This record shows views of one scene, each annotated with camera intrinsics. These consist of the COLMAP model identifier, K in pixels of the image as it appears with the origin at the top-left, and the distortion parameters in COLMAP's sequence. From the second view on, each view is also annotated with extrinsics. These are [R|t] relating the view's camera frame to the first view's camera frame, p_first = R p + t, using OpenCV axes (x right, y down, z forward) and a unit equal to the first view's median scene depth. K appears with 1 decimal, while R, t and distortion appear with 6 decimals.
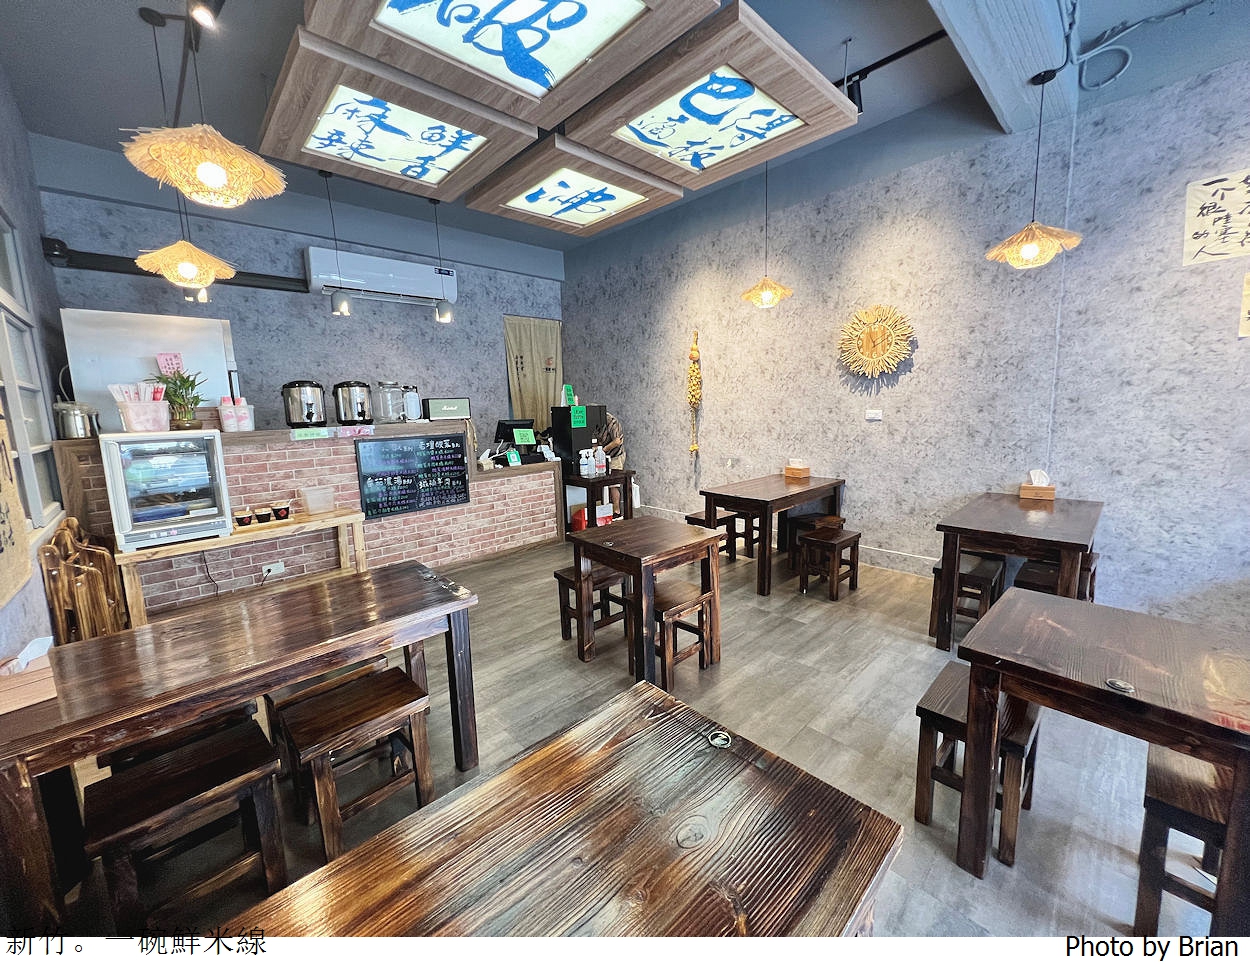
lens RADIAL K [[498.0, 0, 625.6], [0, 498.0, 470.7], [0, 0, 1]] dist [-0.003784, 0.001153]
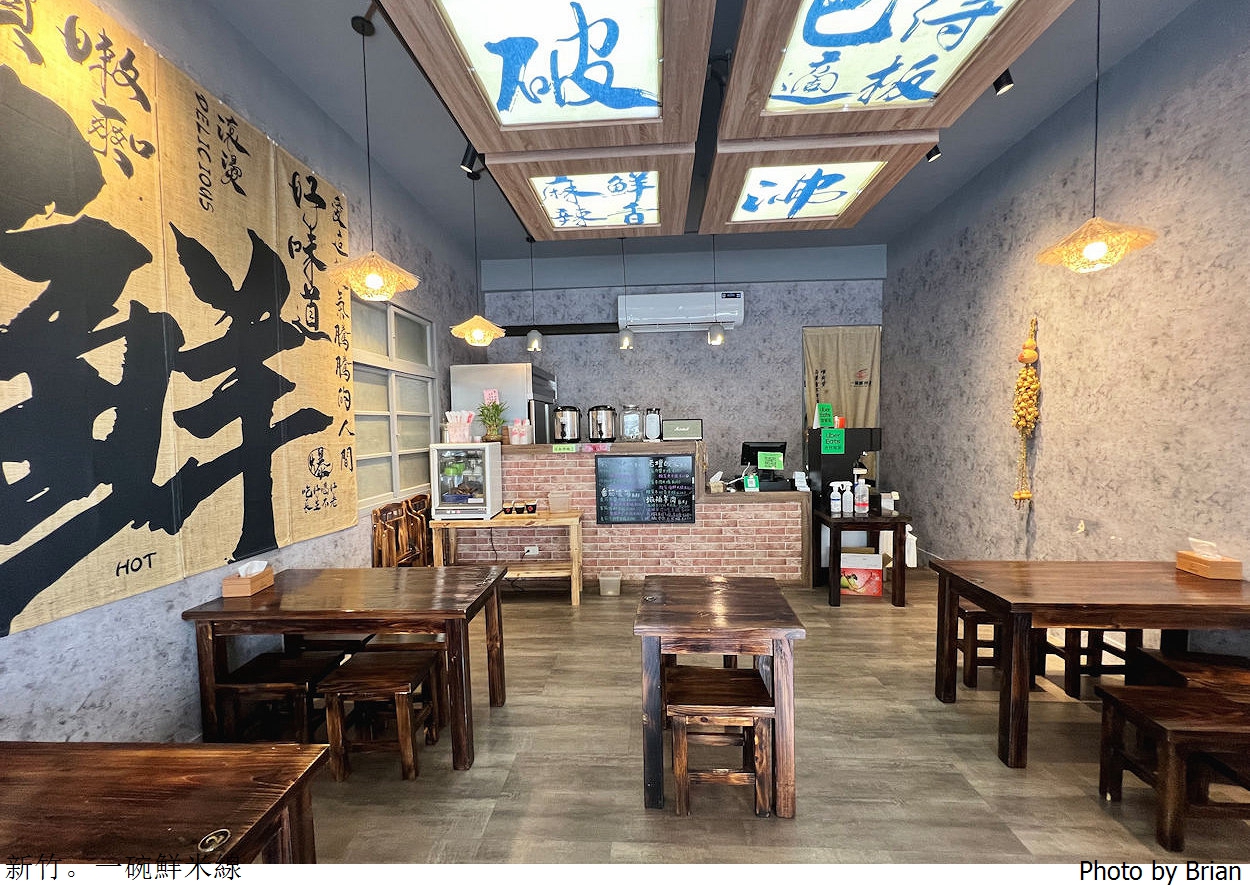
lens RADIAL K [[497.9, 0, 625.0], [0, 497.9, 450.4], [0, 0, 1]] dist [-0.002106, 0.000619]
pose [[0.686576, 0.053109, -0.725116, 0.381722], [-0.099453, 0.994814, -0.021305, -0.058210], [0.720224, 0.086742, 0.688297, 0.253320]]
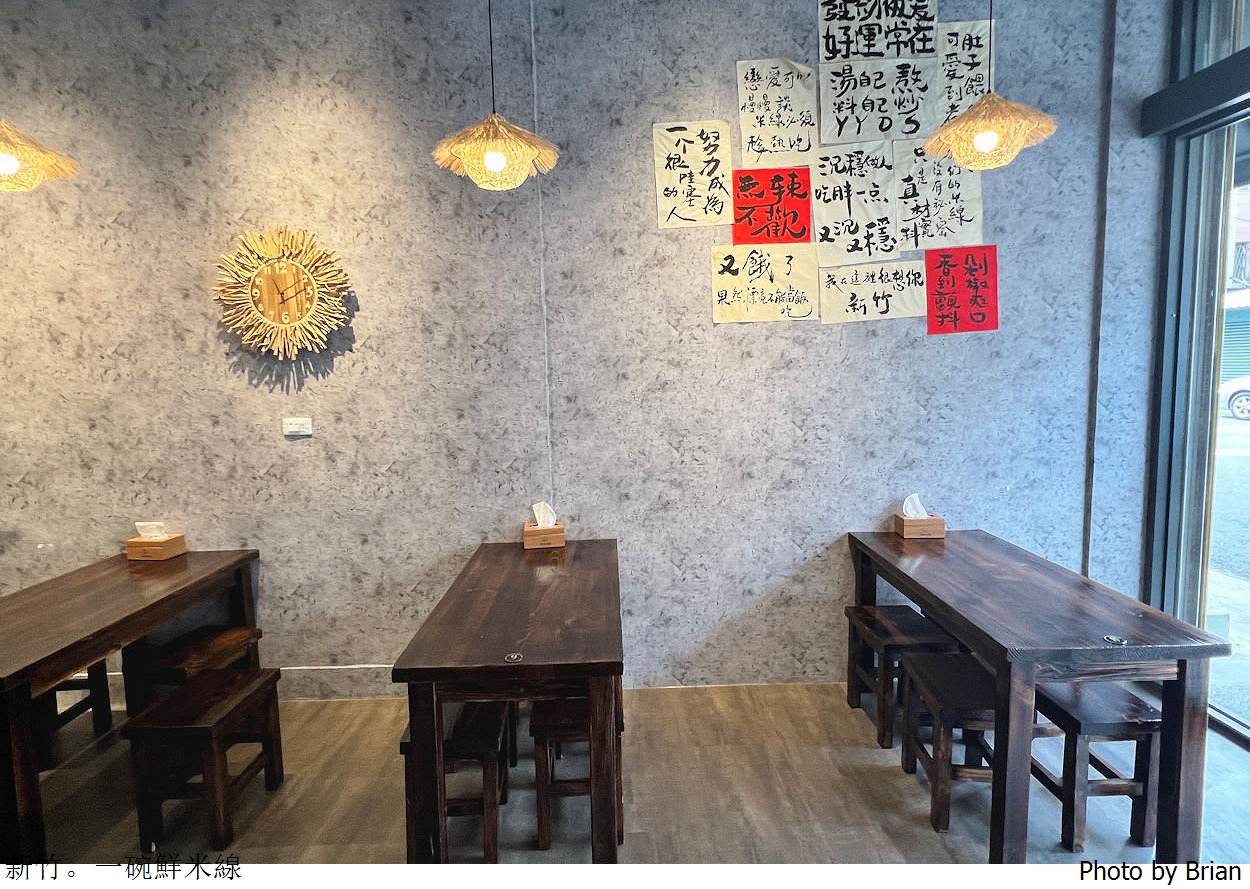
lens RADIAL K [[592.2, 0, 620.6], [0, 592.2, 423.3], [0, 0, 1]] dist [0.001056, -0.001431]
pose [[0.672359, -0.050125, 0.738526, 0.294969], [0.105880, 0.993958, -0.028932, -0.068274], [-0.732614, 0.097648, 0.673604, 0.347607]]
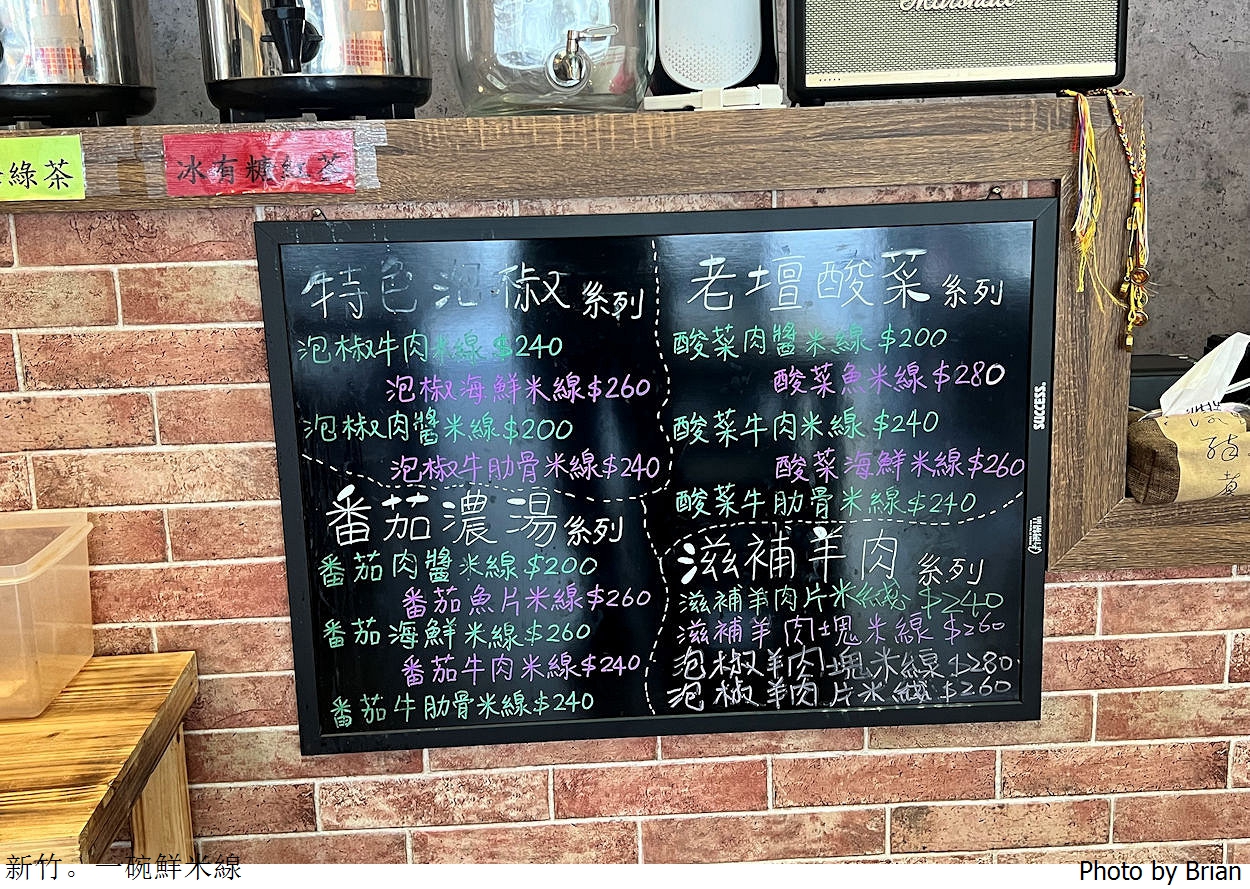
lens RADIAL K [[1371.1, 0, 628.2], [0, 1371.1, 441.0], [0, 0, 1]] dist [0.094048, 0.000000]
pose [[0.755743, 0.144798, -0.638660, -0.211131], [-0.080165, 0.988370, 0.129224, -0.063418], [0.649943, -0.046461, 0.758561, 0.811571]]
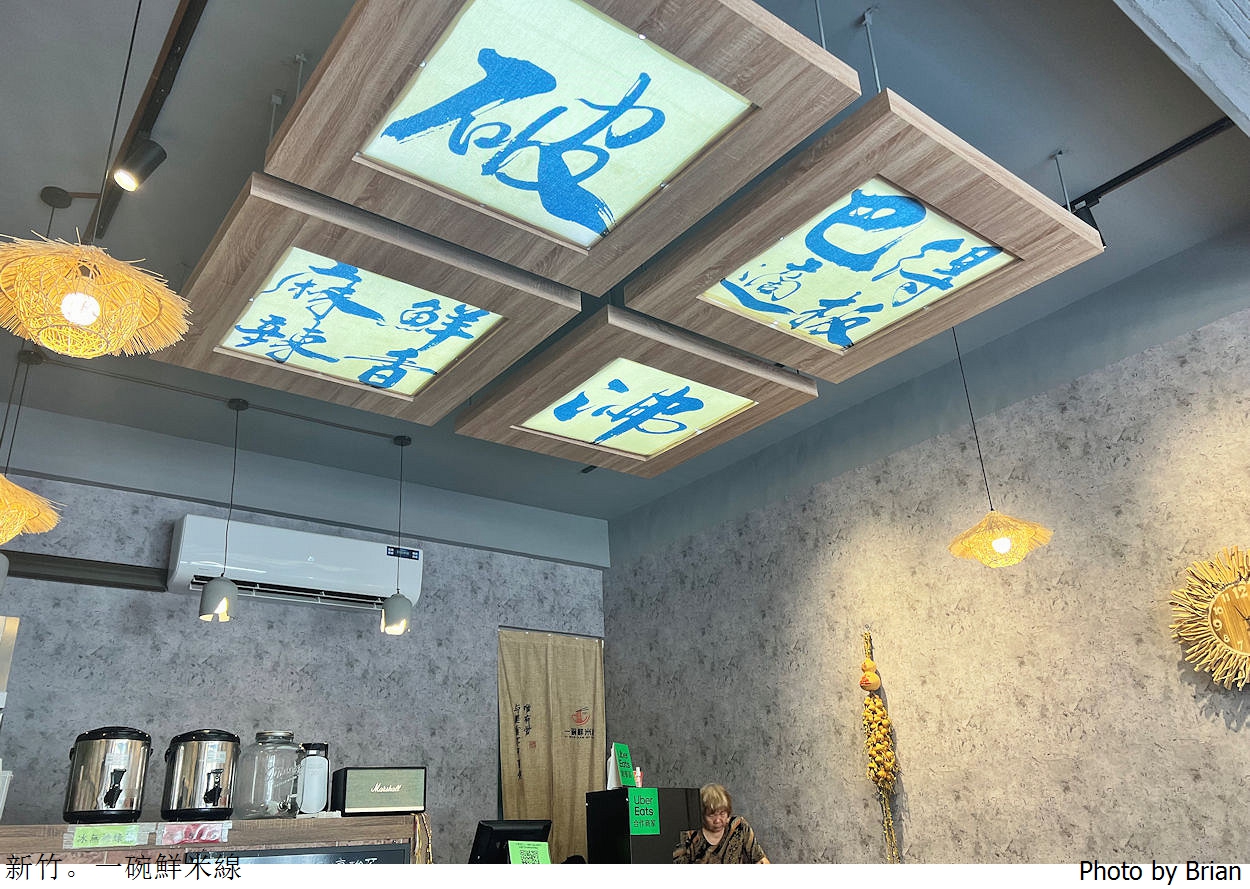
lens RADIAL K [[938.1, 0, 622.3], [0, 938.1, 450.9], [0, 0, 1]] dist [0.037213, -0.036116]
pose [[0.995235, -0.054727, -0.080701, -0.032453], [0.006116, 0.861046, -0.508490, 0.076429], [0.097315, 0.505573, 0.857278, 0.063769]]
